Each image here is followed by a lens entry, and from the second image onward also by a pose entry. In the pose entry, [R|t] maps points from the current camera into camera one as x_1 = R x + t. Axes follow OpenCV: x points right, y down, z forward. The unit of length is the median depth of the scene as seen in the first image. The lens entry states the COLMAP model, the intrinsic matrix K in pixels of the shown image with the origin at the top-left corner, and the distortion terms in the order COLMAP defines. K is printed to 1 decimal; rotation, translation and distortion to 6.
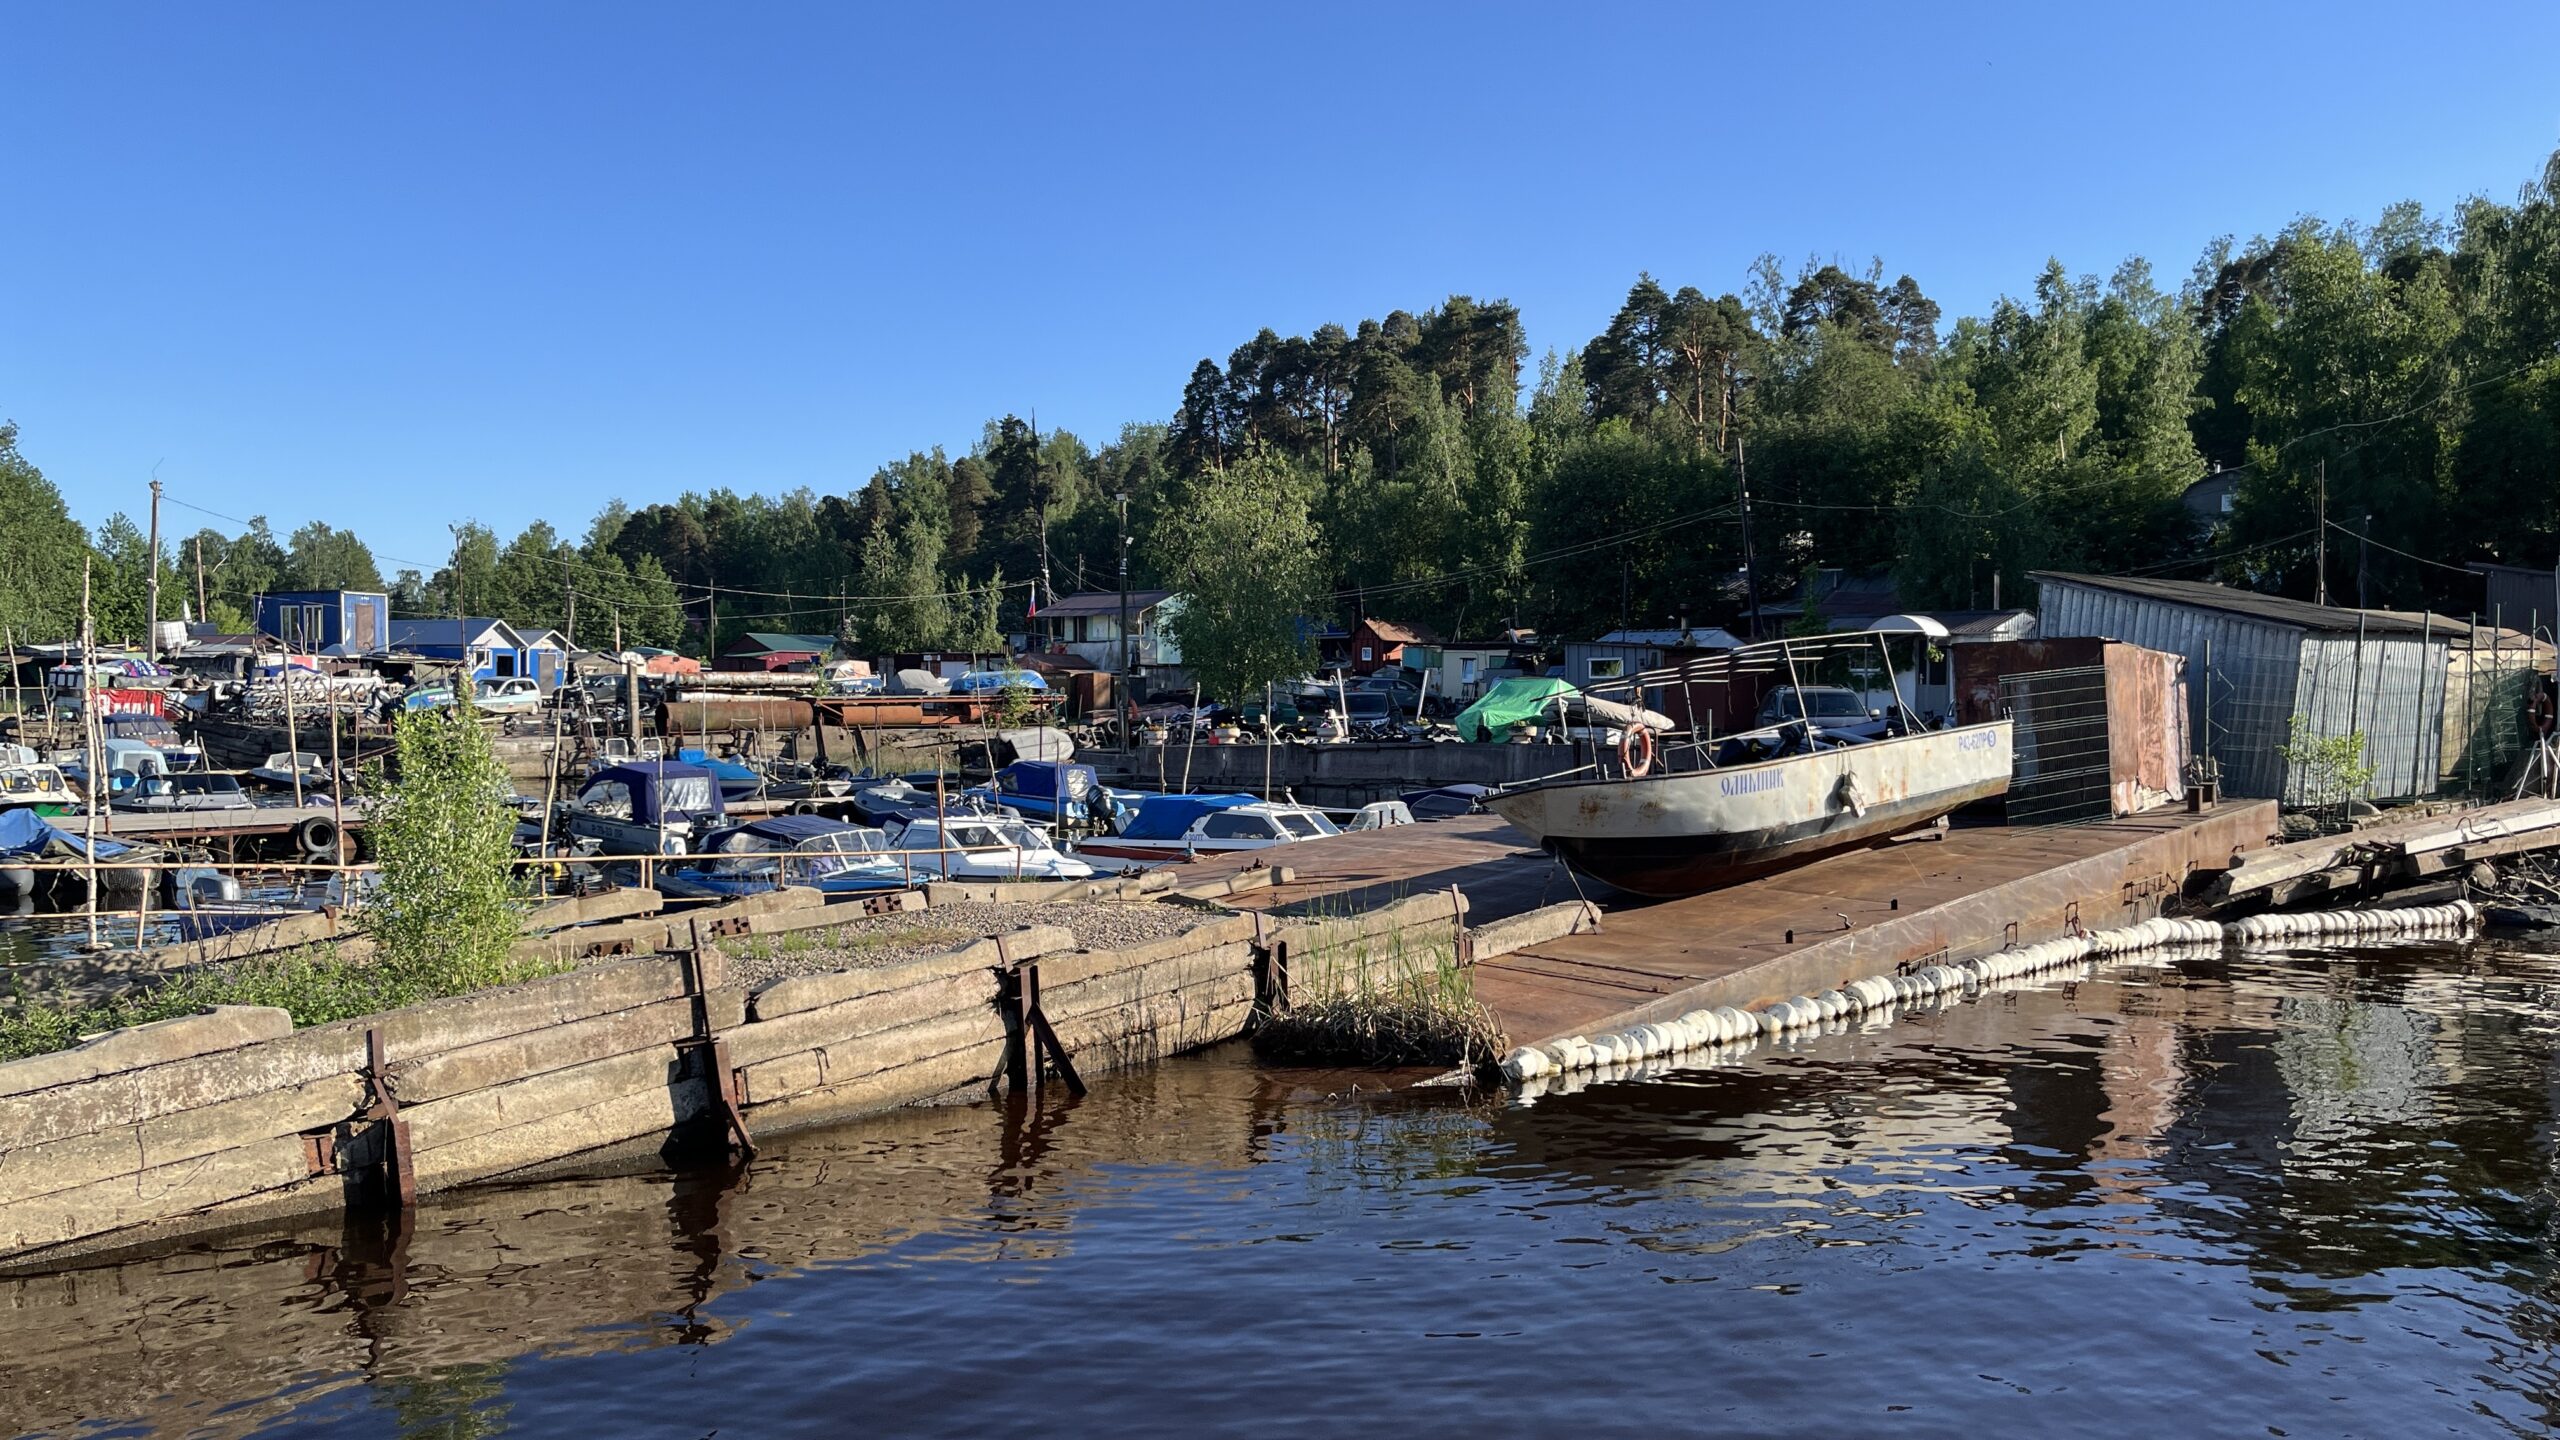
lens RADIAL K [[1931.8, 0, 1264.7], [0, 1931.8, 724.0], [0, 0, 1]] dist [0.072652, -0.103220]
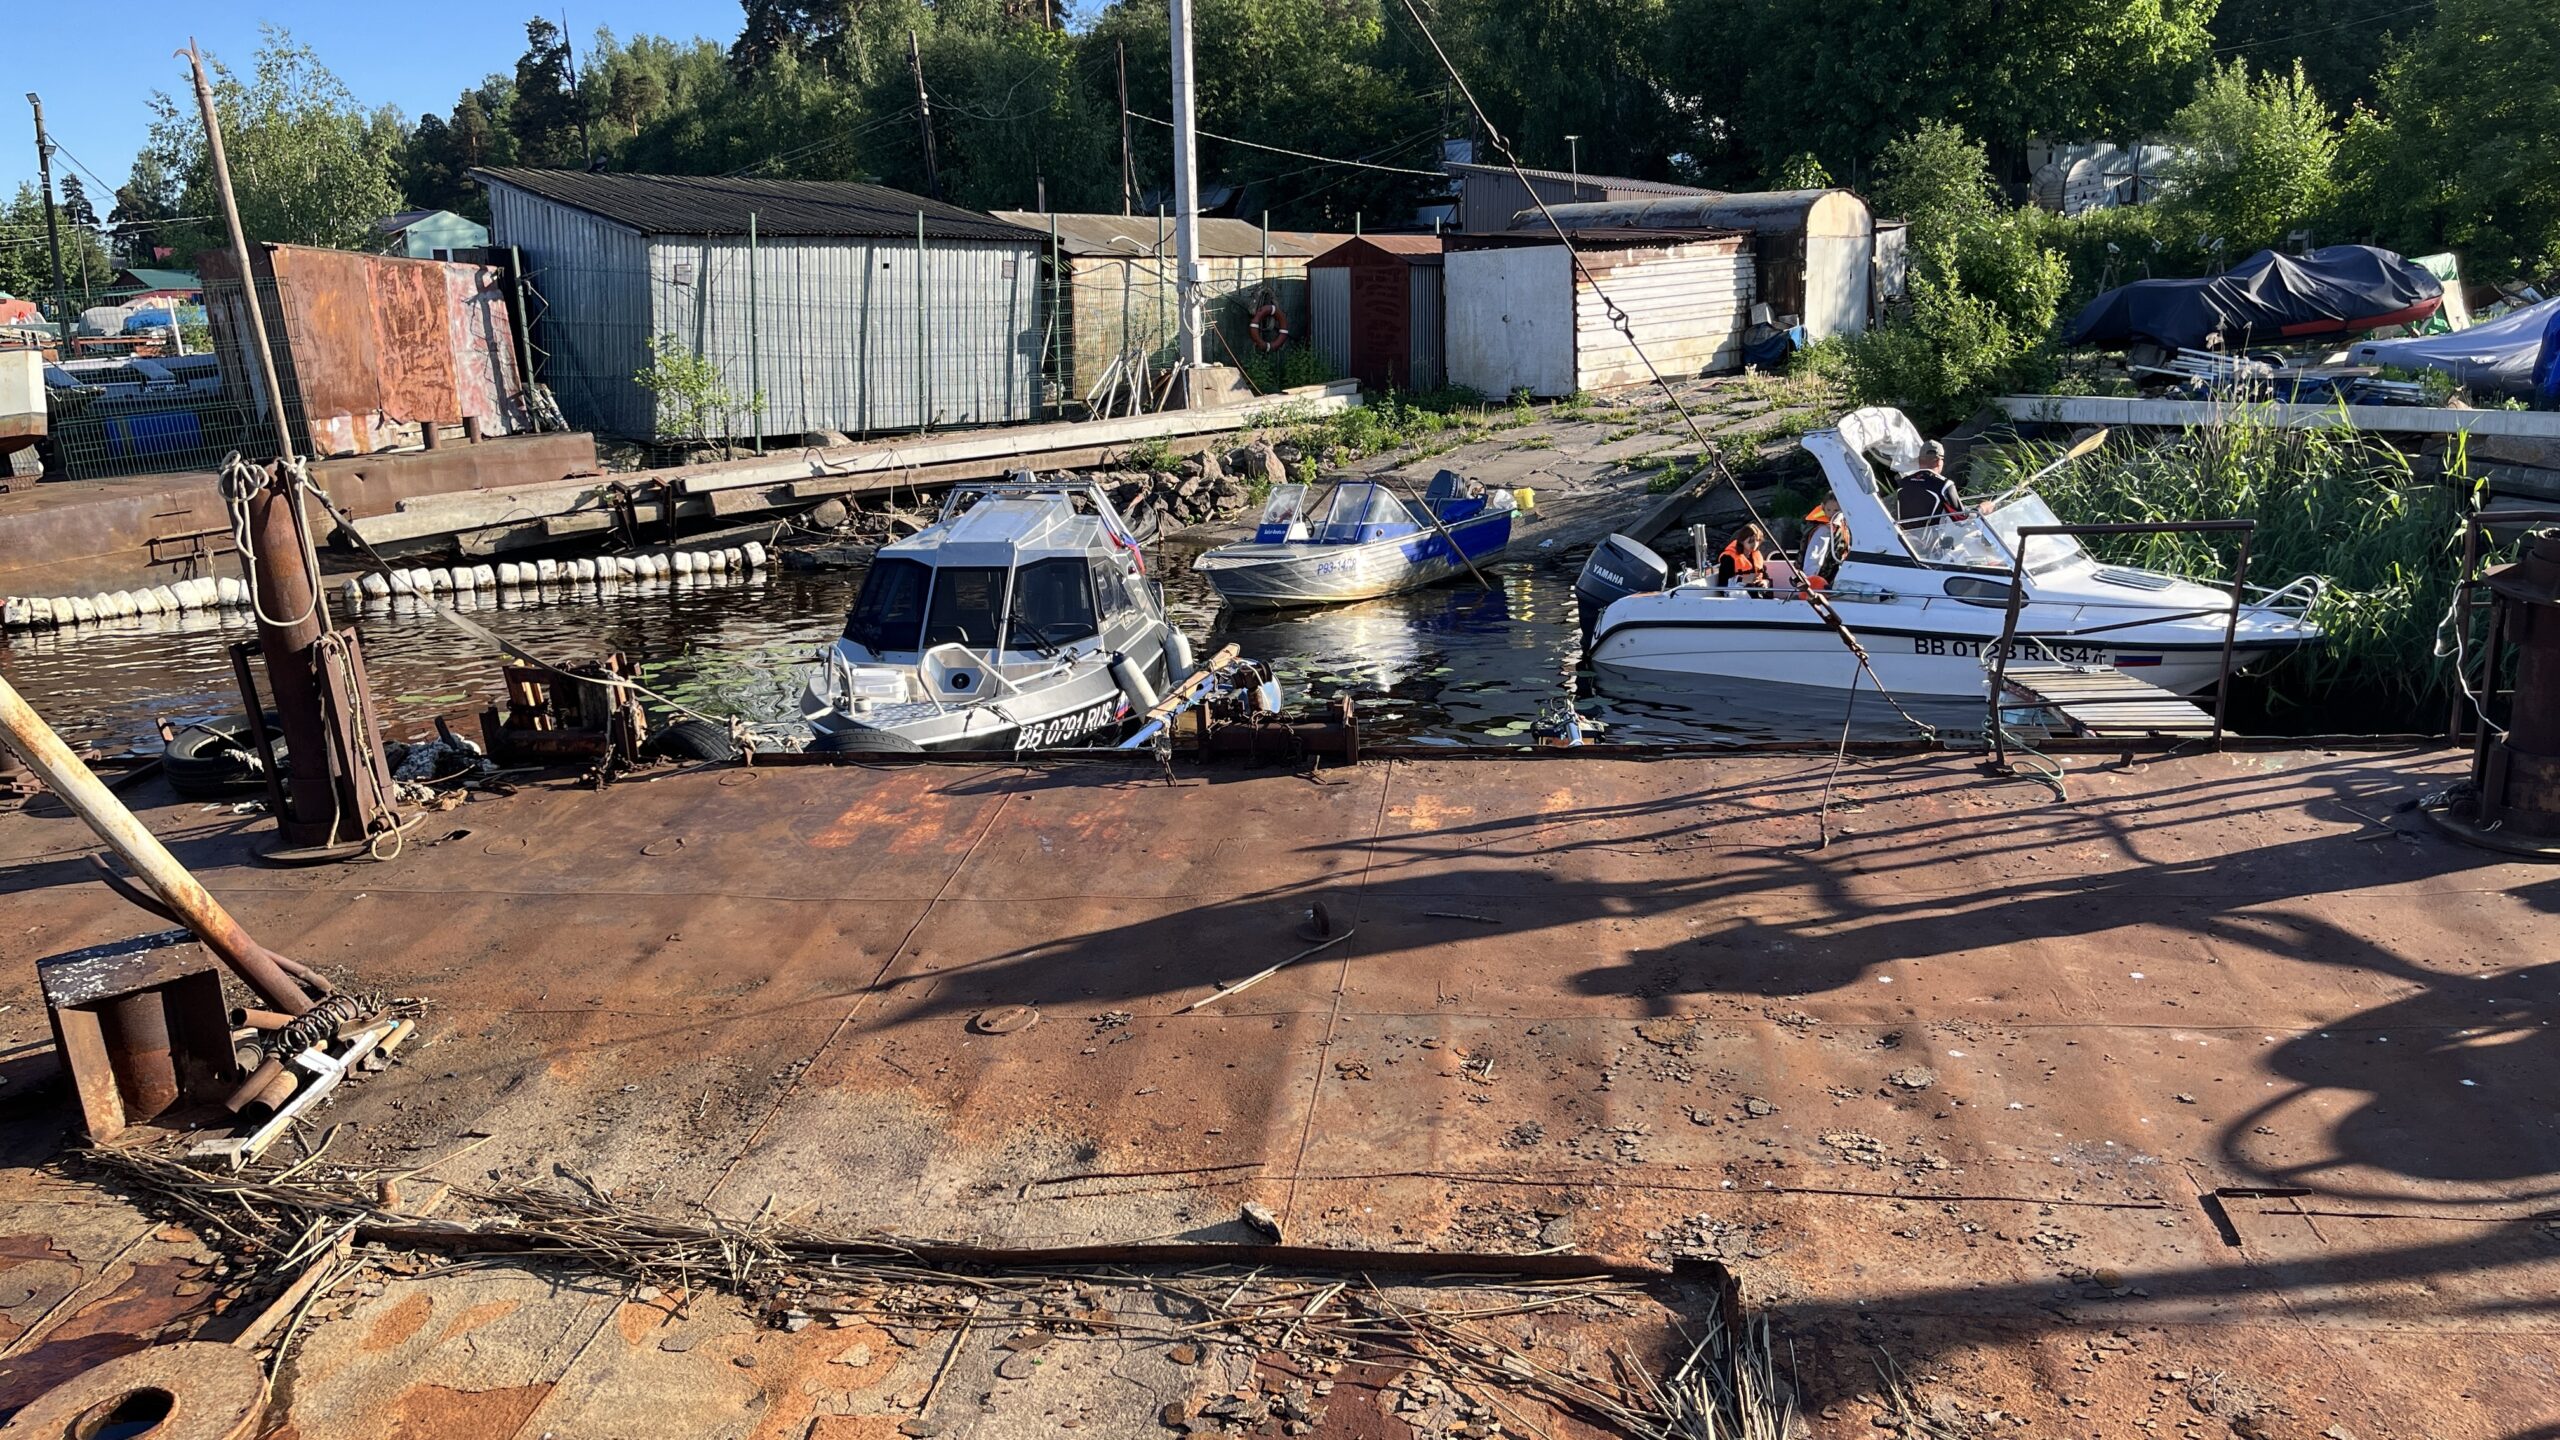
lens RADIAL K [[1931.8, 0, 1288.5], [0, 1931.8, 727.0], [0, 0, 1]] dist [0.072652, -0.103220]
pose [[0.993852, -0.042134, 0.102387, 0.740902], [0.022279, 0.981949, 0.187827, 0.011090], [-0.108453, -0.184391, 0.976851, 0.084811]]
